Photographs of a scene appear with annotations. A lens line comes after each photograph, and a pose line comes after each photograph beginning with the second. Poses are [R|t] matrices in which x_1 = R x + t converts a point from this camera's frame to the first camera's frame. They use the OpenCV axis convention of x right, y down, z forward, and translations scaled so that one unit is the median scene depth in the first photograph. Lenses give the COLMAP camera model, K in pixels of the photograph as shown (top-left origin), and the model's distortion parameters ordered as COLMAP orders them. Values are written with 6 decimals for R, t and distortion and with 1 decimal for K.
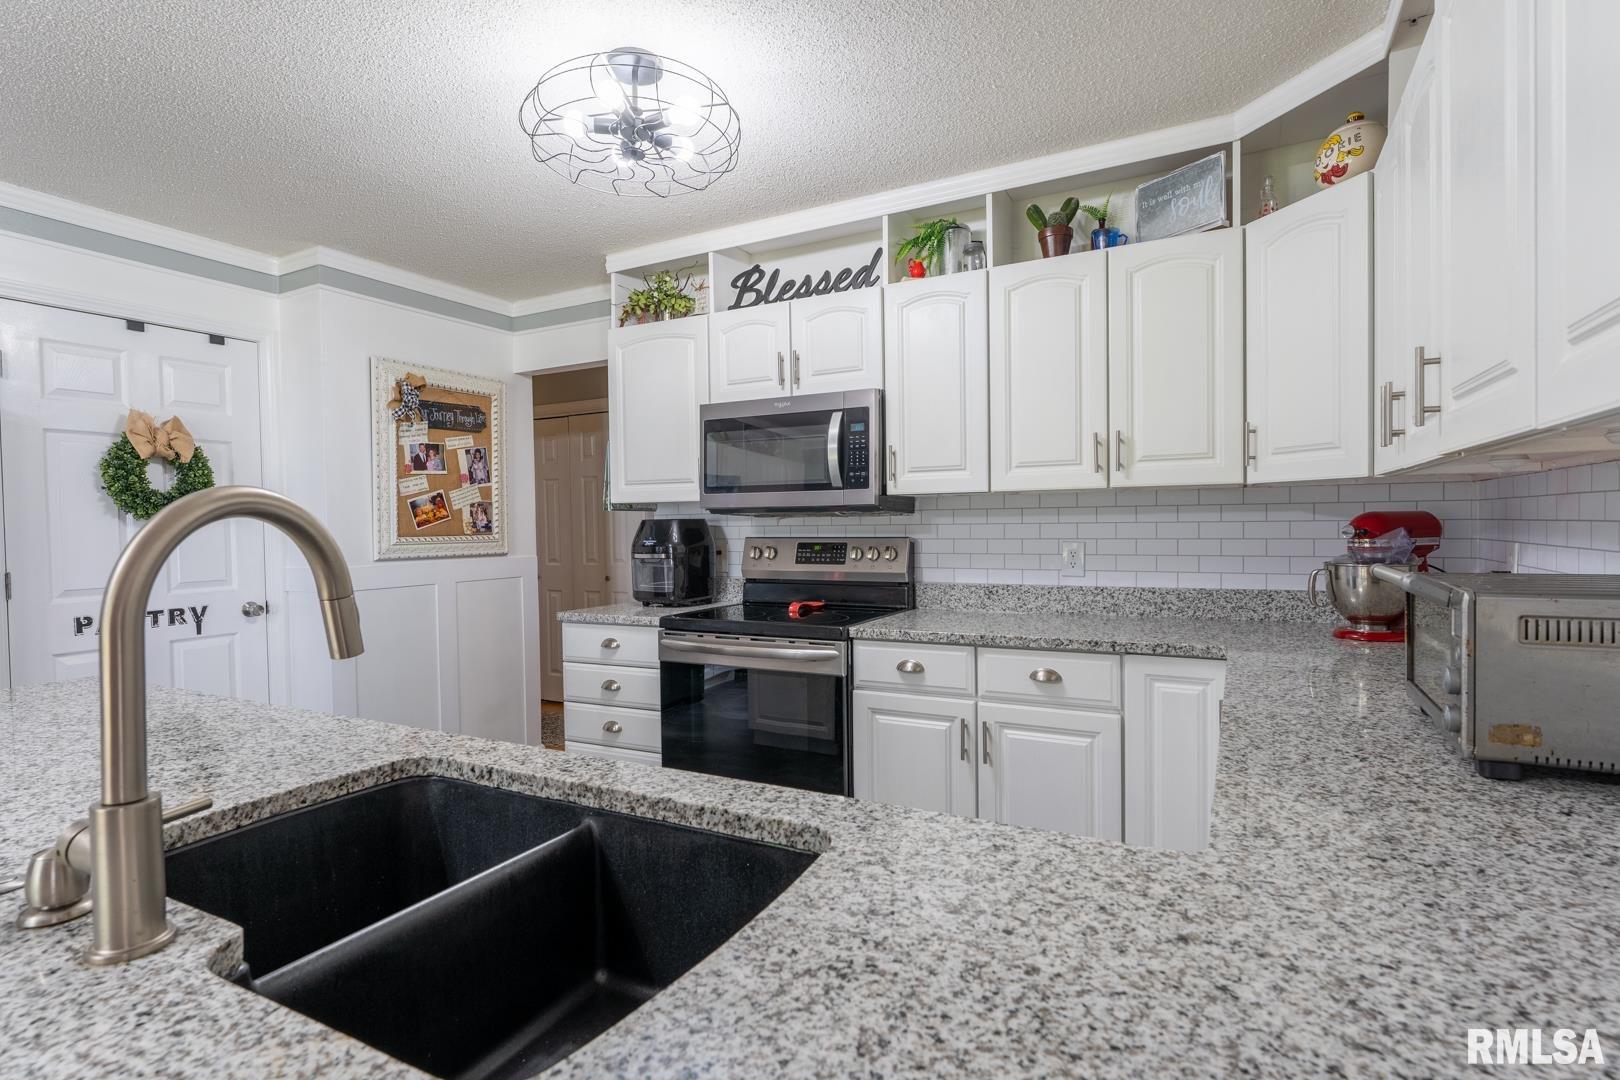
lens RADIAL K [[765.9, 0, 807.7], [0, 765.9, 540.3], [0, 0, 1]] dist [0.000661, -0.001888]
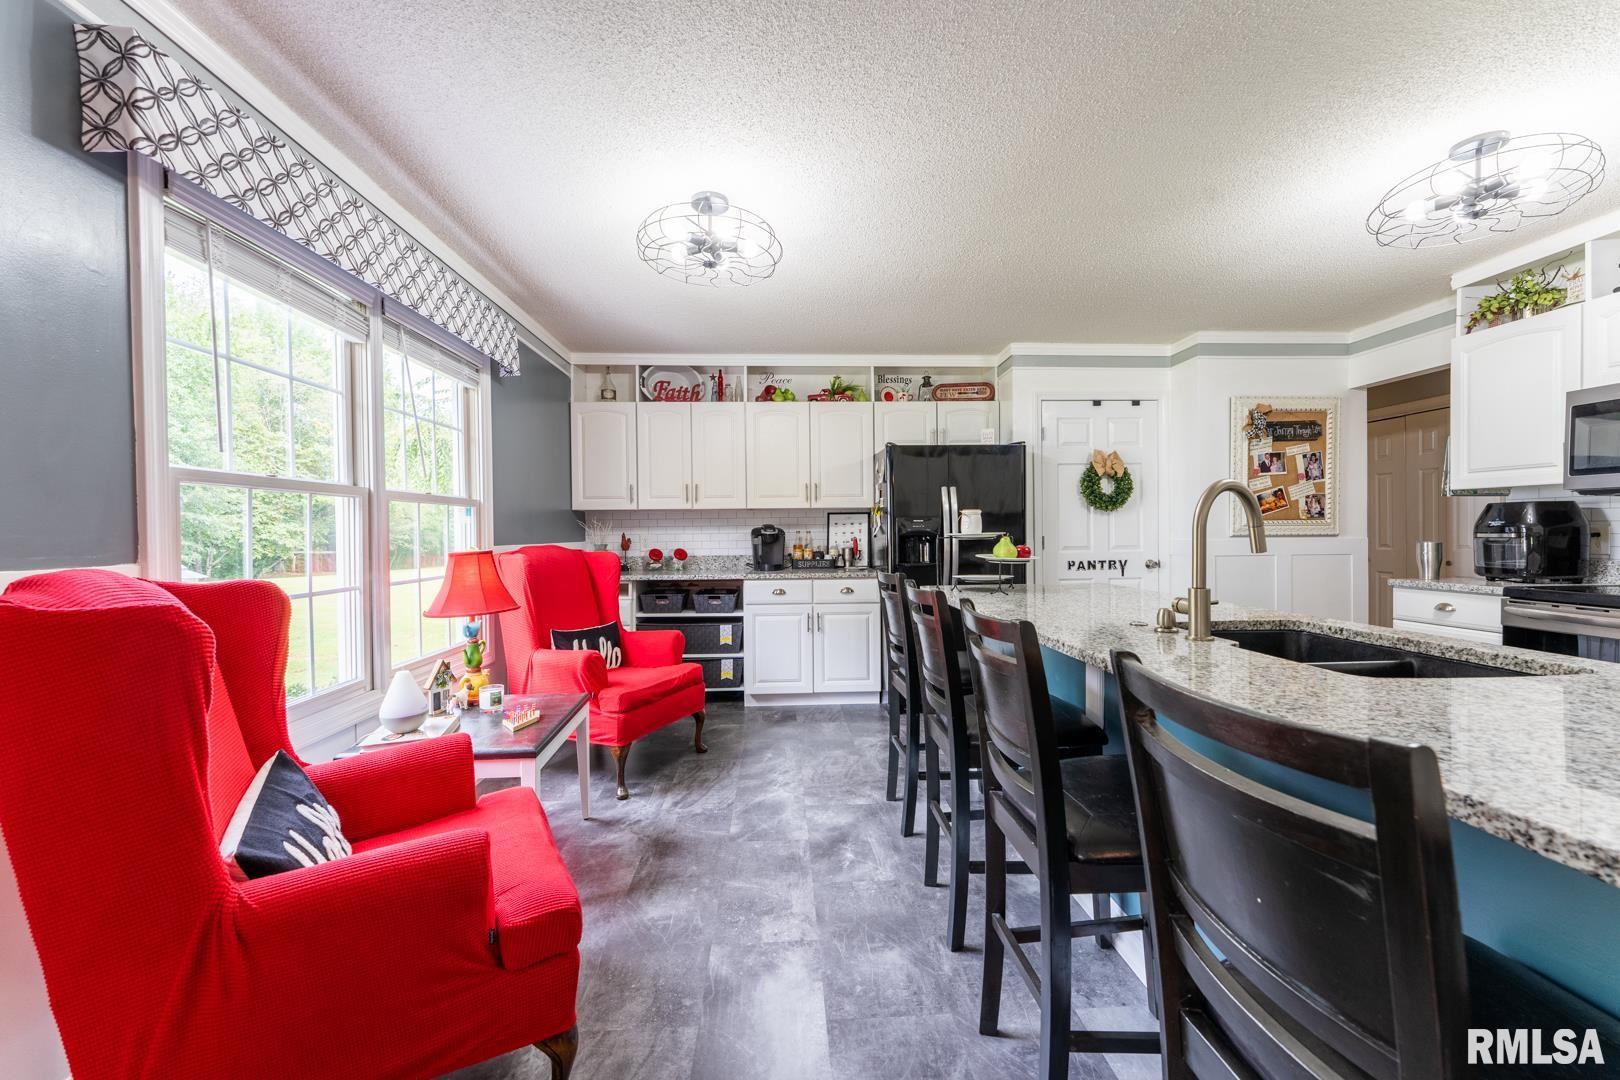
lens RADIAL K [[641.8, 0, 806.9], [0, 641.8, 539.6], [0, 0, 1]] dist [-0.005425, 0.000455]
pose [[0.494351, 0.022160, -0.868980, 0.103985], [-0.019626, 0.999705, 0.014329, 0.032918], [0.869041, 0.009971, 0.494640, -0.325875]]
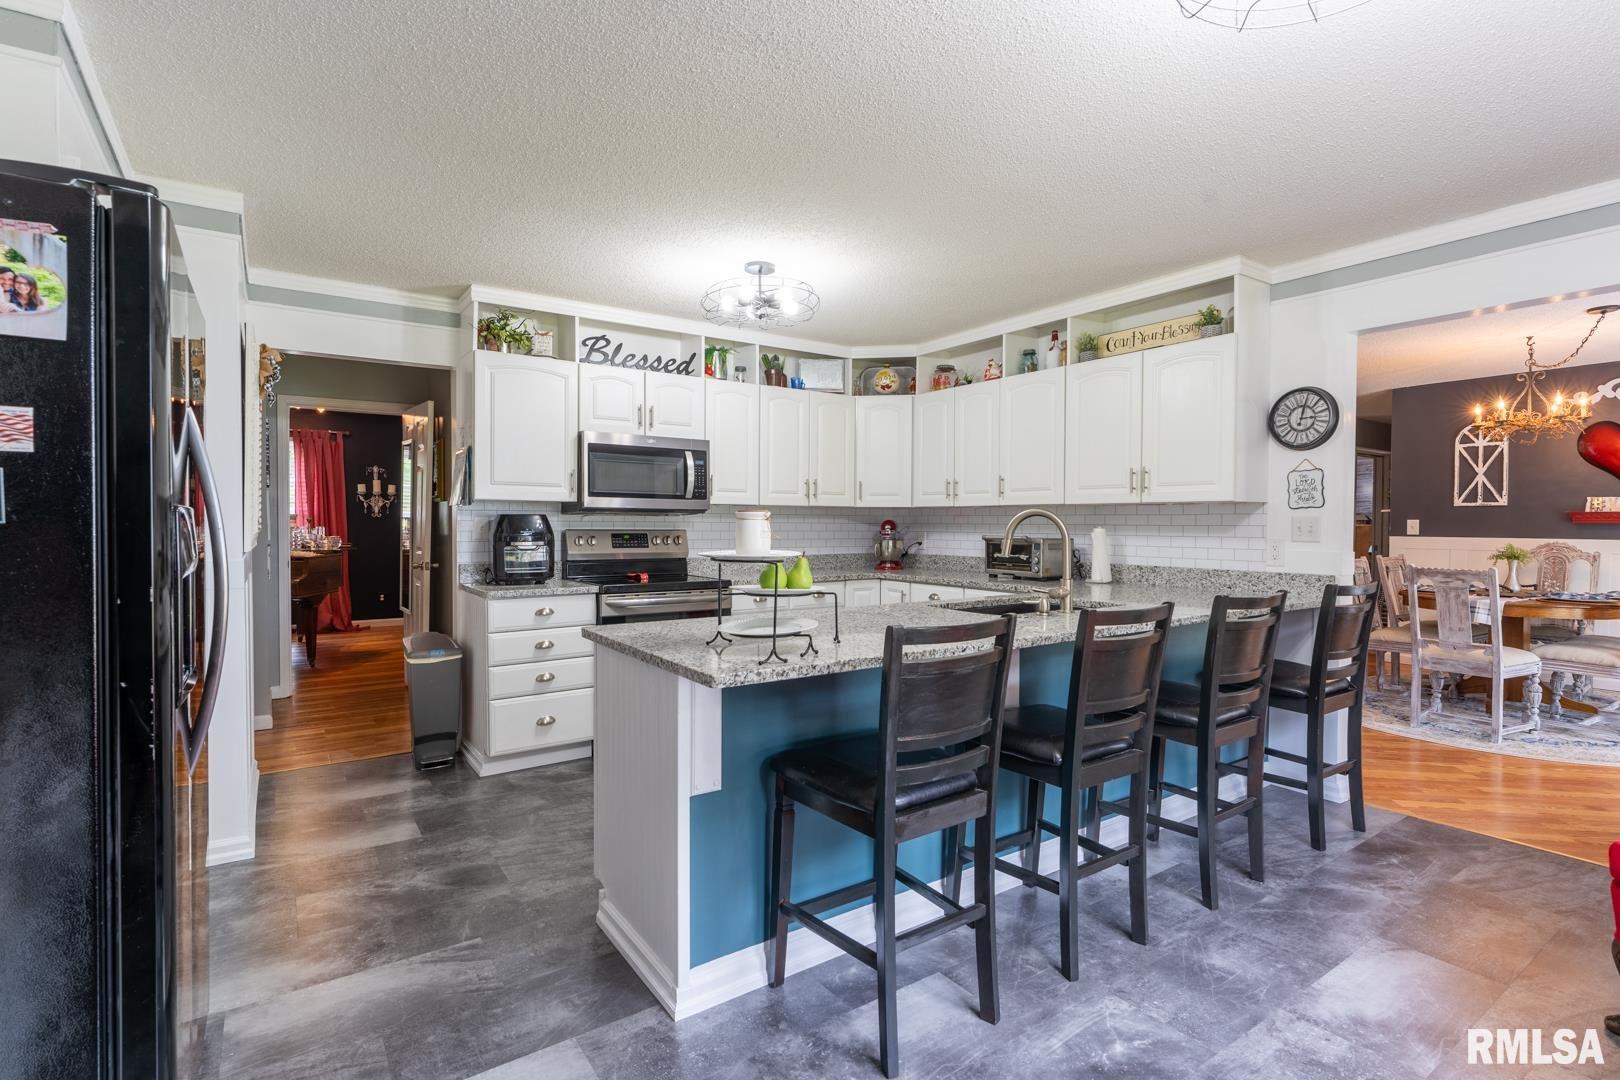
lens RADIAL K [[765.9, 0, 816.8], [0, 765.9, 531.4], [0, 0, 1]] dist [0.000661, -0.001888]
pose [[0.474120, 0.007615, 0.880427, -1.095301], [0.011379, 0.999826, -0.014775, 0.024440], [-0.880387, 0.017024, 0.473951, -0.000553]]
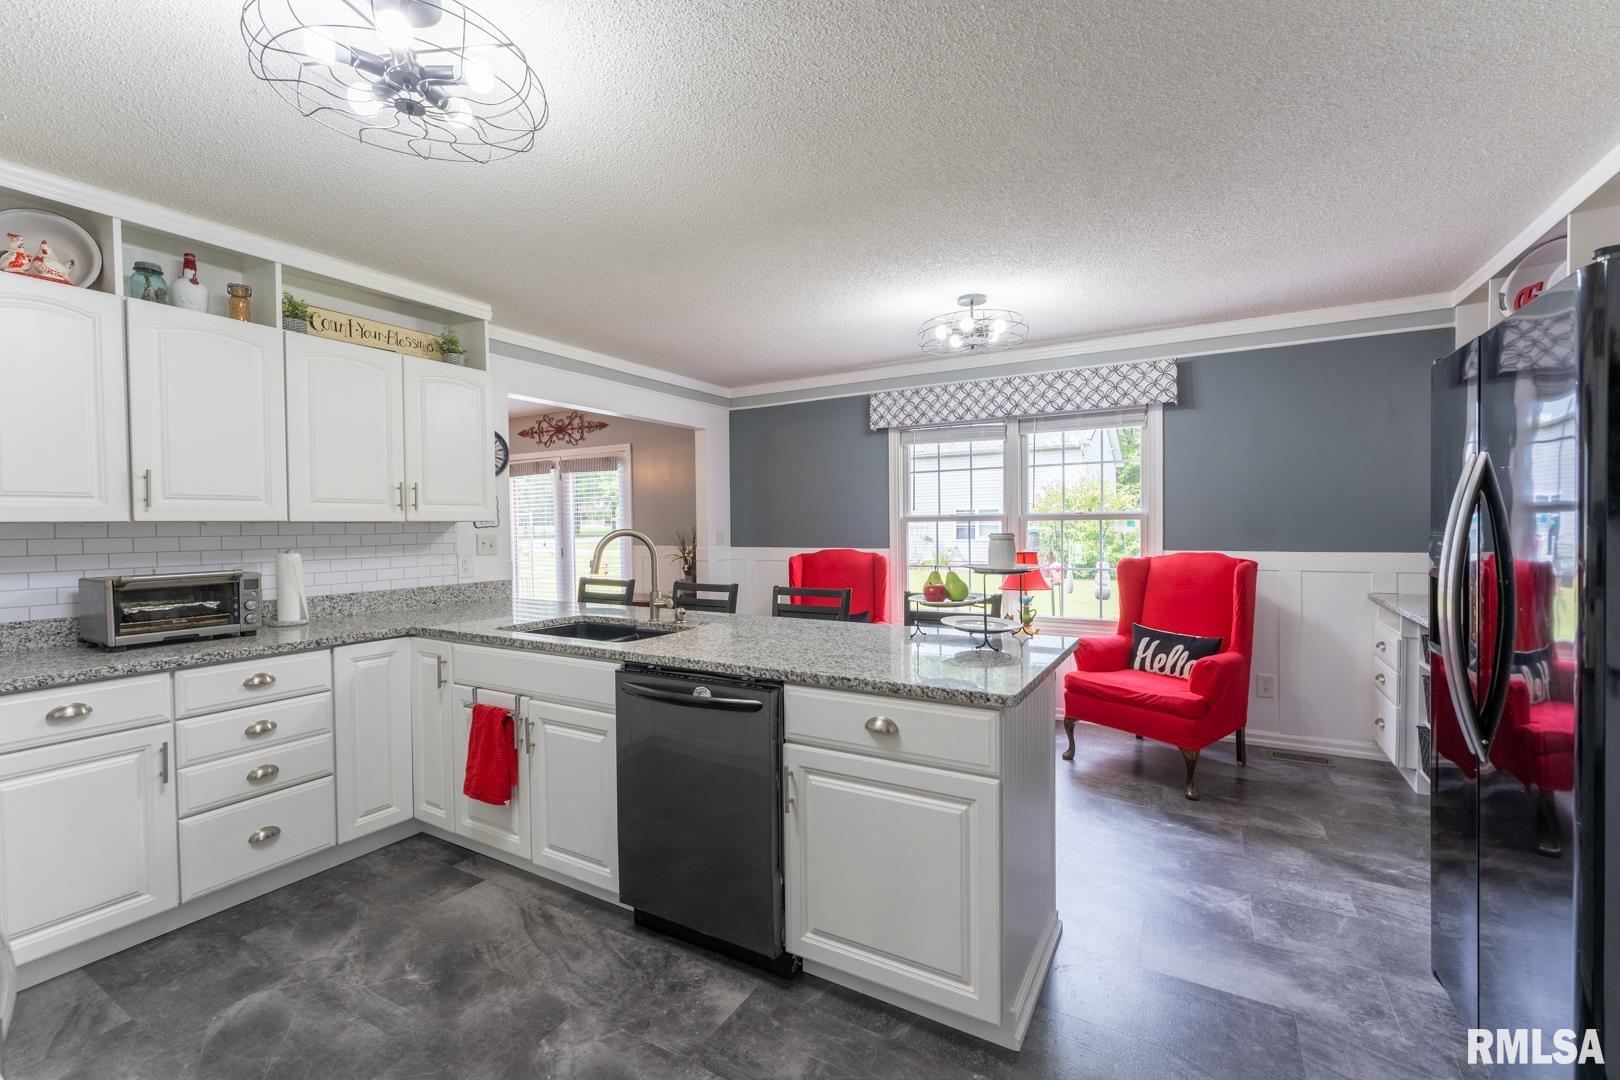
lens RADIAL K [[705.5, 0, 787.4], [0, 705.5, 528.9], [0, 0, 1]] dist [0.003097, 0.001408]
pose [[-0.996474, 0.028003, 0.079095, -0.418027], [0.030521, 0.999059, 0.030810, -0.035833], [-0.078157, 0.033115, -0.996391, 1.082721]]
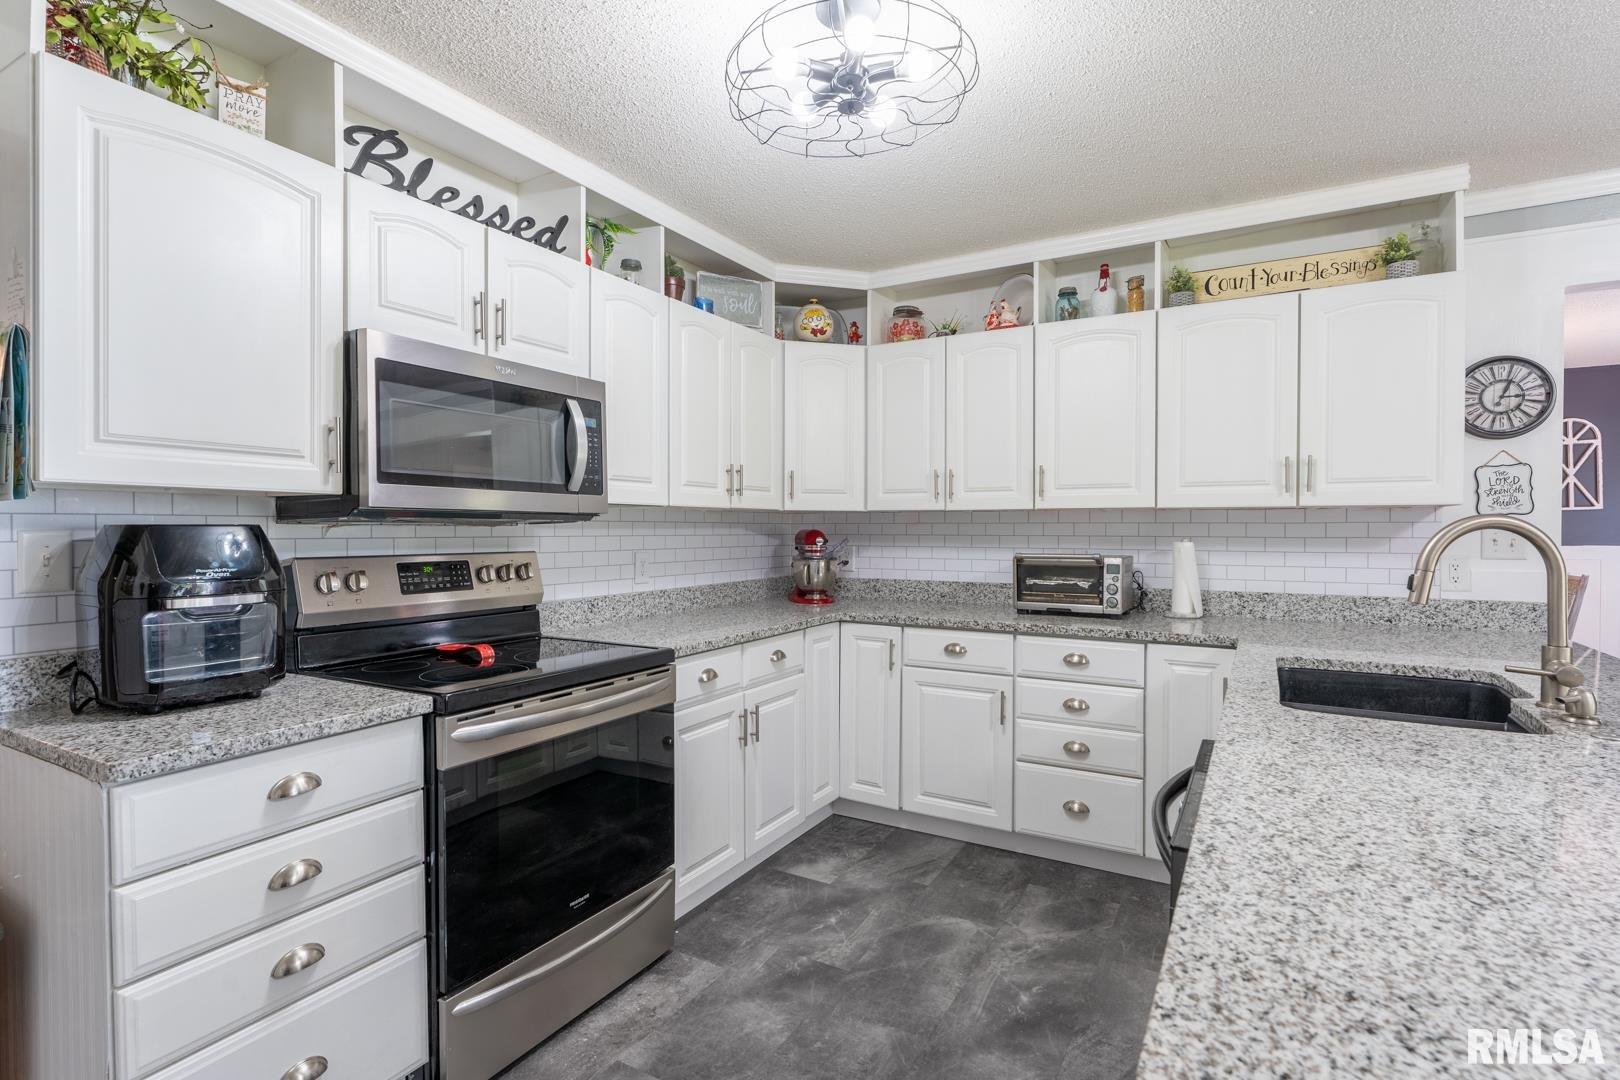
lens RADIAL K [[765.9, 0, 807.4], [0, 765.9, 533.8], [0, 0, 1]] dist [0.000661, -0.001888]
pose [[0.056472, 0.007032, 0.998379, -0.671829], [0.024768, 0.999658, -0.008442, -0.008668], [-0.998097, 0.025204, 0.056279, 0.617533]]
